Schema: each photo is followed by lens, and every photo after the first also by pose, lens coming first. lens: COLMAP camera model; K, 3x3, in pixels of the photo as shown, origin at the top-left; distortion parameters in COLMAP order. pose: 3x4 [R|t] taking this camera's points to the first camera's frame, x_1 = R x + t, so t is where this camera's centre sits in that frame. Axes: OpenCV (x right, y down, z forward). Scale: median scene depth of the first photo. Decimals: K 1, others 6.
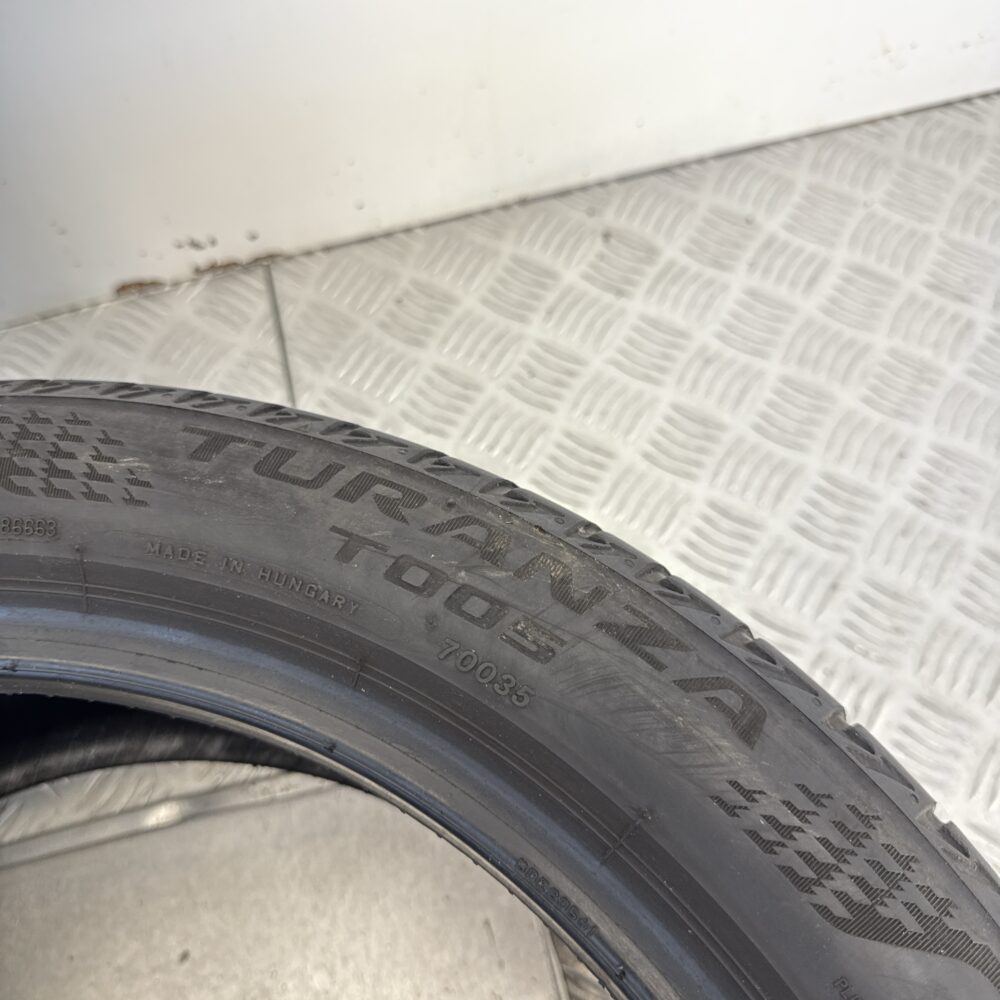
lens RADIAL K [[943.6, 0, 500.0], [0, 943.6, 500.0], [0, 0, 1]] dist [0.150898, -0.360549]
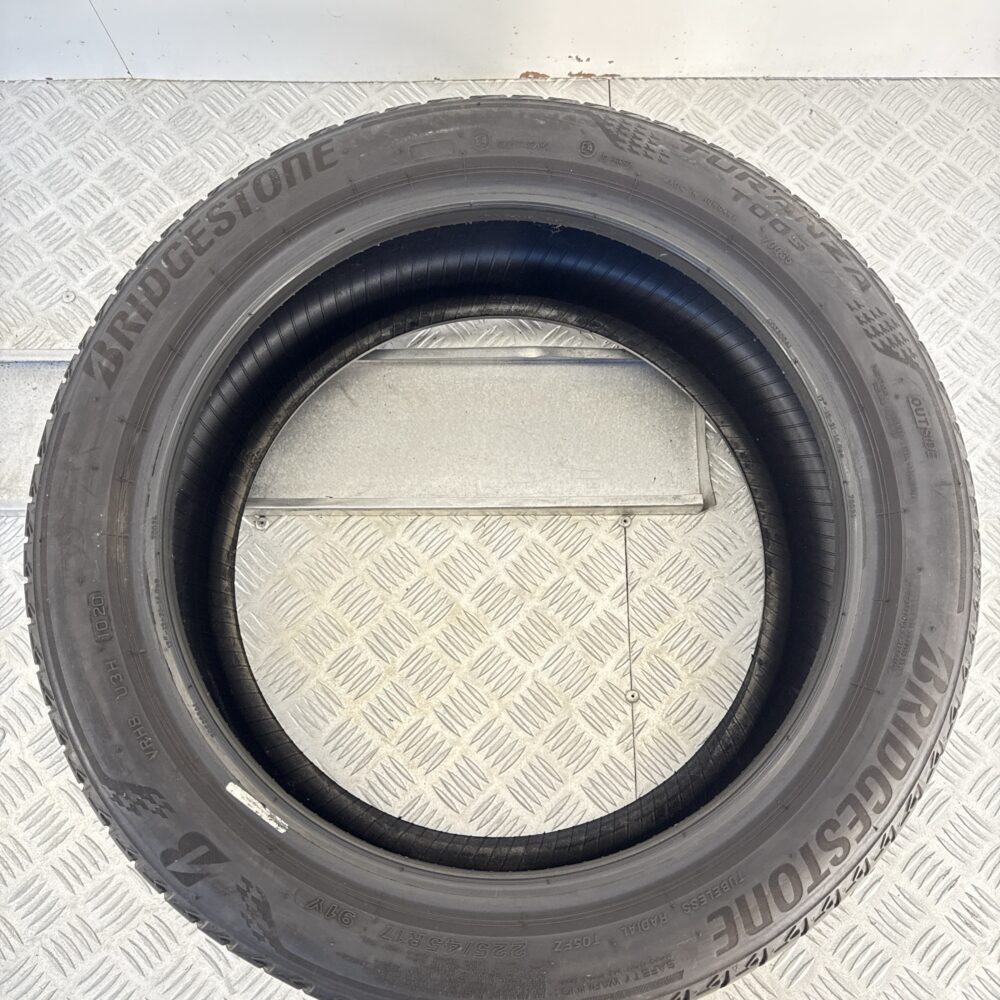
lens RADIAL K [[943.6, 0, 500.0], [0, 943.6, 500.0], [0, 0, 1]] dist [0.150898, -0.360549]
pose [[0.970462, 0.241253, 0.000285, -0.603021], [-0.239117, 0.961711, 0.133920, 0.674148], [0.032035, -0.130032, 0.990992, -1.833854]]
